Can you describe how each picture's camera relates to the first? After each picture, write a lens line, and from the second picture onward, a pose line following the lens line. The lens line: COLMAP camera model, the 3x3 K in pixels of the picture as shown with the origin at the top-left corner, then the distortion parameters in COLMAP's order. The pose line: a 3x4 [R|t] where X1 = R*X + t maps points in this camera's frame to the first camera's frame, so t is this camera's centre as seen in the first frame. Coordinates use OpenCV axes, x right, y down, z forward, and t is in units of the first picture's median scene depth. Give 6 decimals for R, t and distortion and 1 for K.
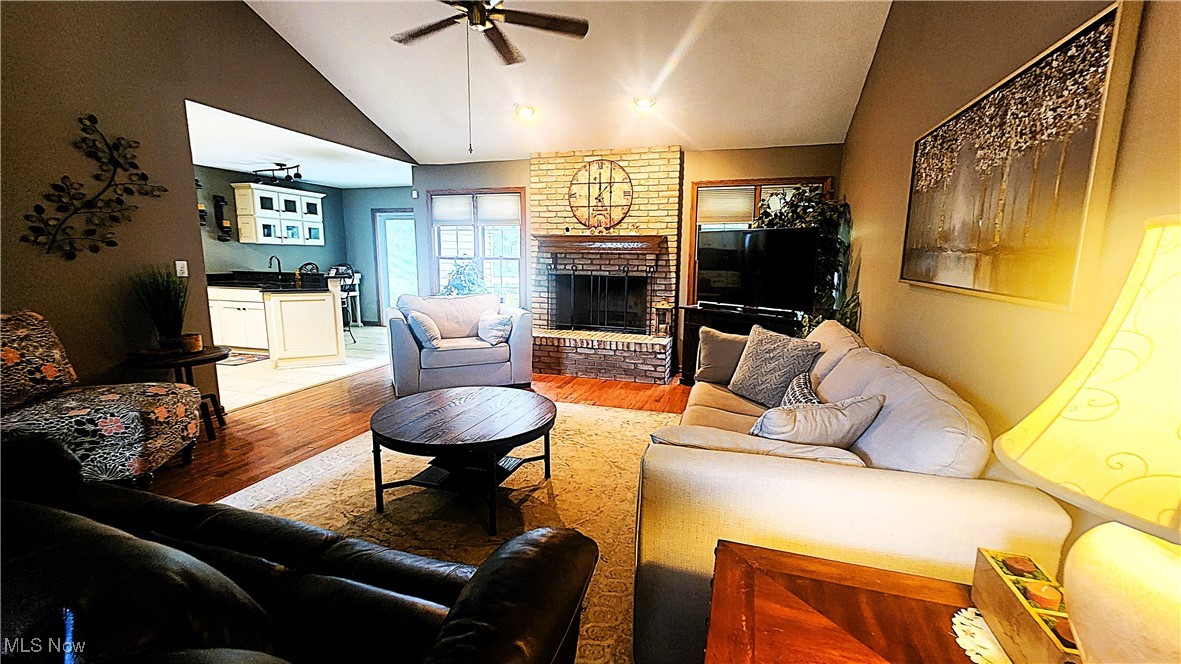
lens RADIAL K [[486.4, 0, 591.8], [0, 486.4, 335.0], [0, 0, 1]] dist [0.001748, 0.000377]
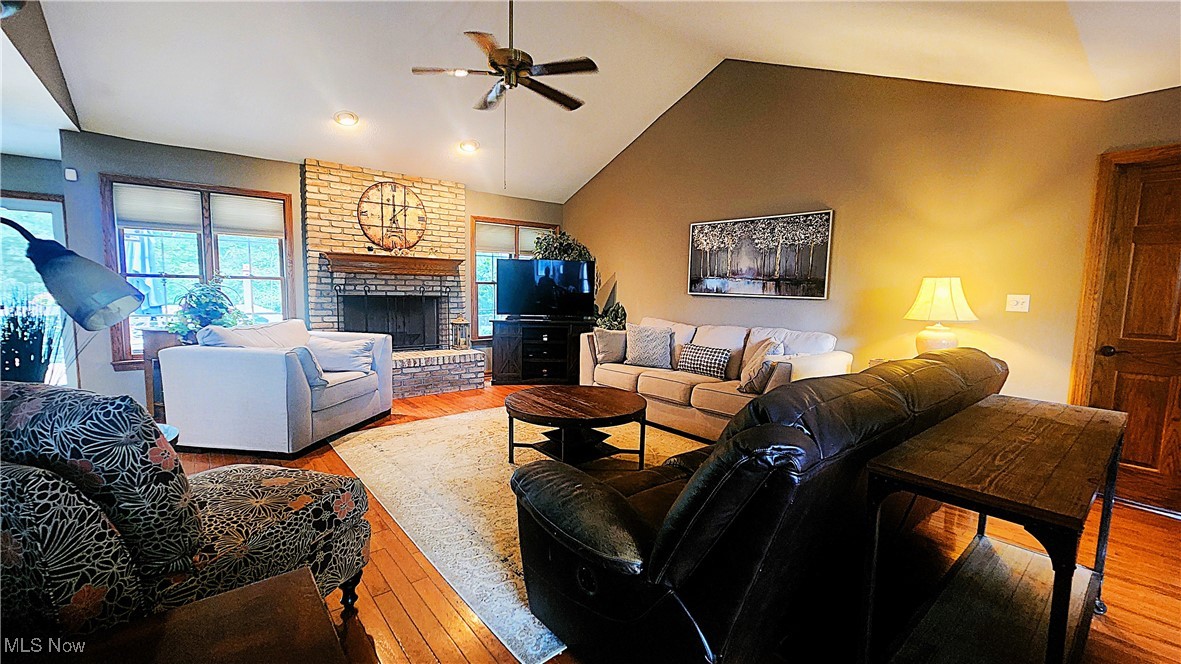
lens RADIAL K [[486.4, 0, 591.8], [0, 486.4, 335.0], [0, 0, 1]] dist [0.001748, 0.000377]
pose [[0.549438, -0.085126, 0.831187, -0.623228], [0.120368, 0.992484, 0.022079, -0.016808], [-0.826819, 0.087918, 0.555555, 0.121132]]
